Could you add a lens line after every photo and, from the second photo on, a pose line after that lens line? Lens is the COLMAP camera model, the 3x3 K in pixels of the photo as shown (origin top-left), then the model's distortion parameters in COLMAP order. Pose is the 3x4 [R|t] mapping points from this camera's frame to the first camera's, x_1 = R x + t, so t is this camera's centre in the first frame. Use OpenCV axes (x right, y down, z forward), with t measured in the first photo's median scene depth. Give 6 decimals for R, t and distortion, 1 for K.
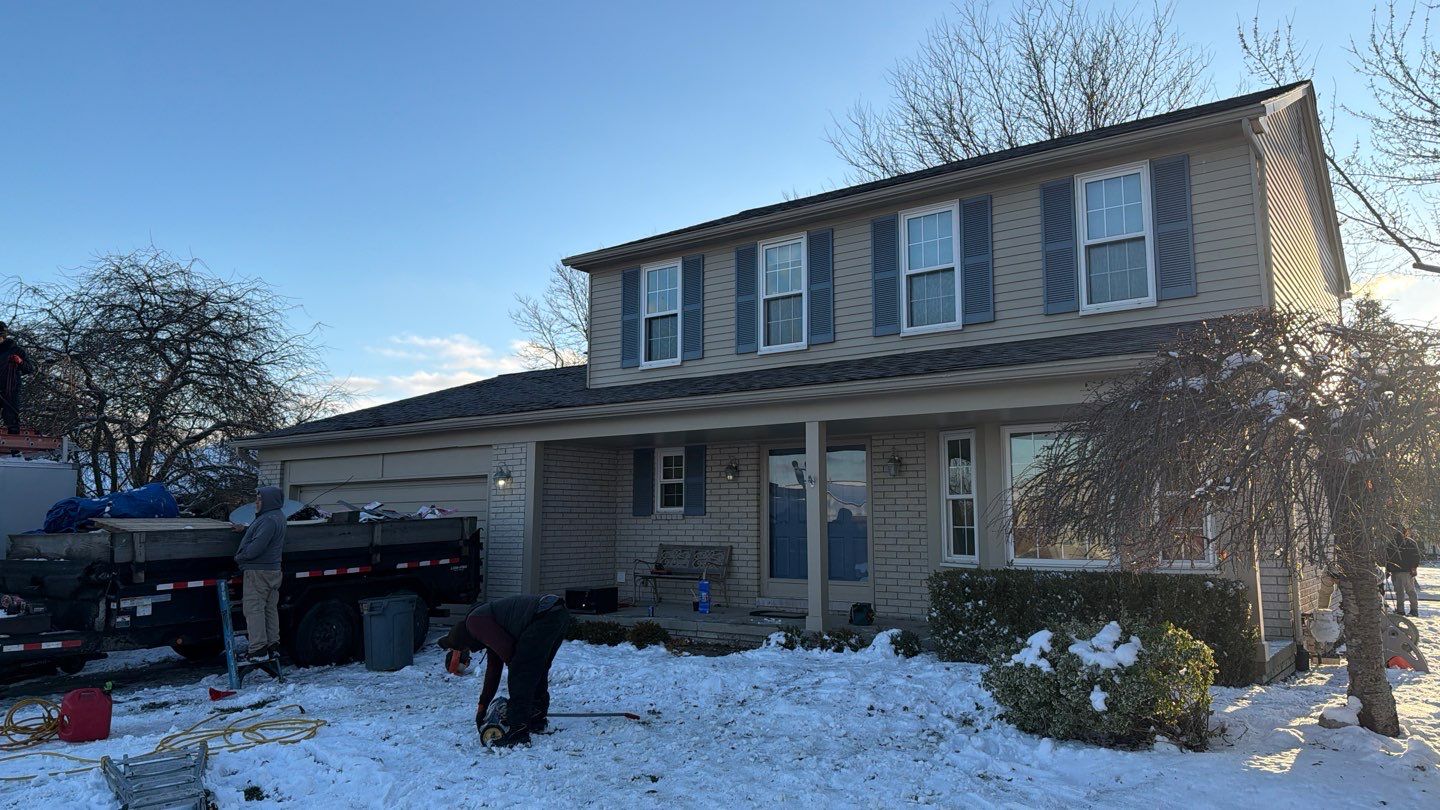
lens RADIAL K [[994.9, 0, 717.5], [0, 994.9, 395.0], [0, 0, 1]] dist [0.117501, -0.069826]
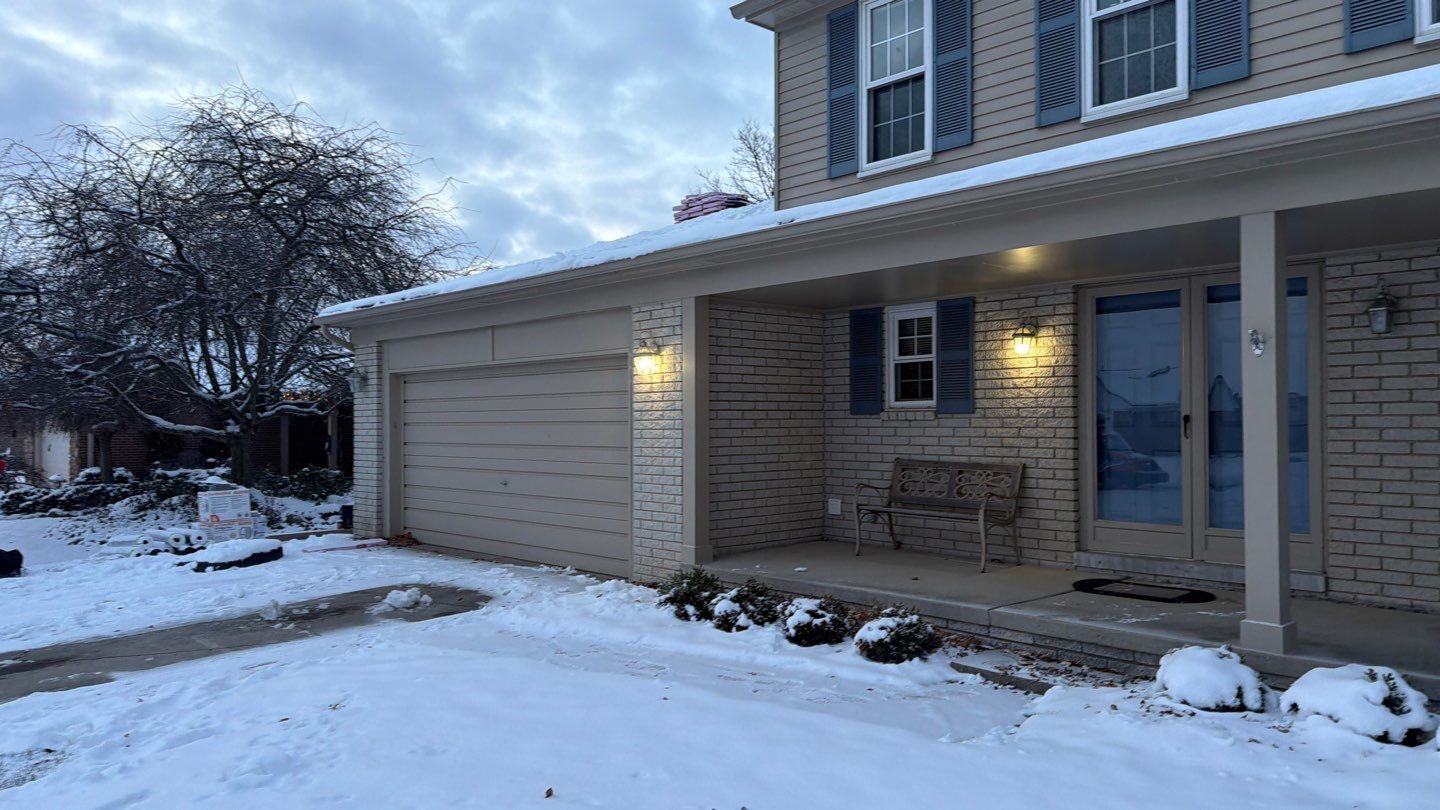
lens RADIAL K [[994.9, 0, 717.5], [0, 994.9, 395.0], [0, 0, 1]] dist [0.117501, -0.069826]
pose [[0.981664, -0.011756, -0.190256, -0.048140], [0.031790, 0.994215, 0.102597, 0.041517], [0.187949, -0.106764, 0.976359, 0.368466]]
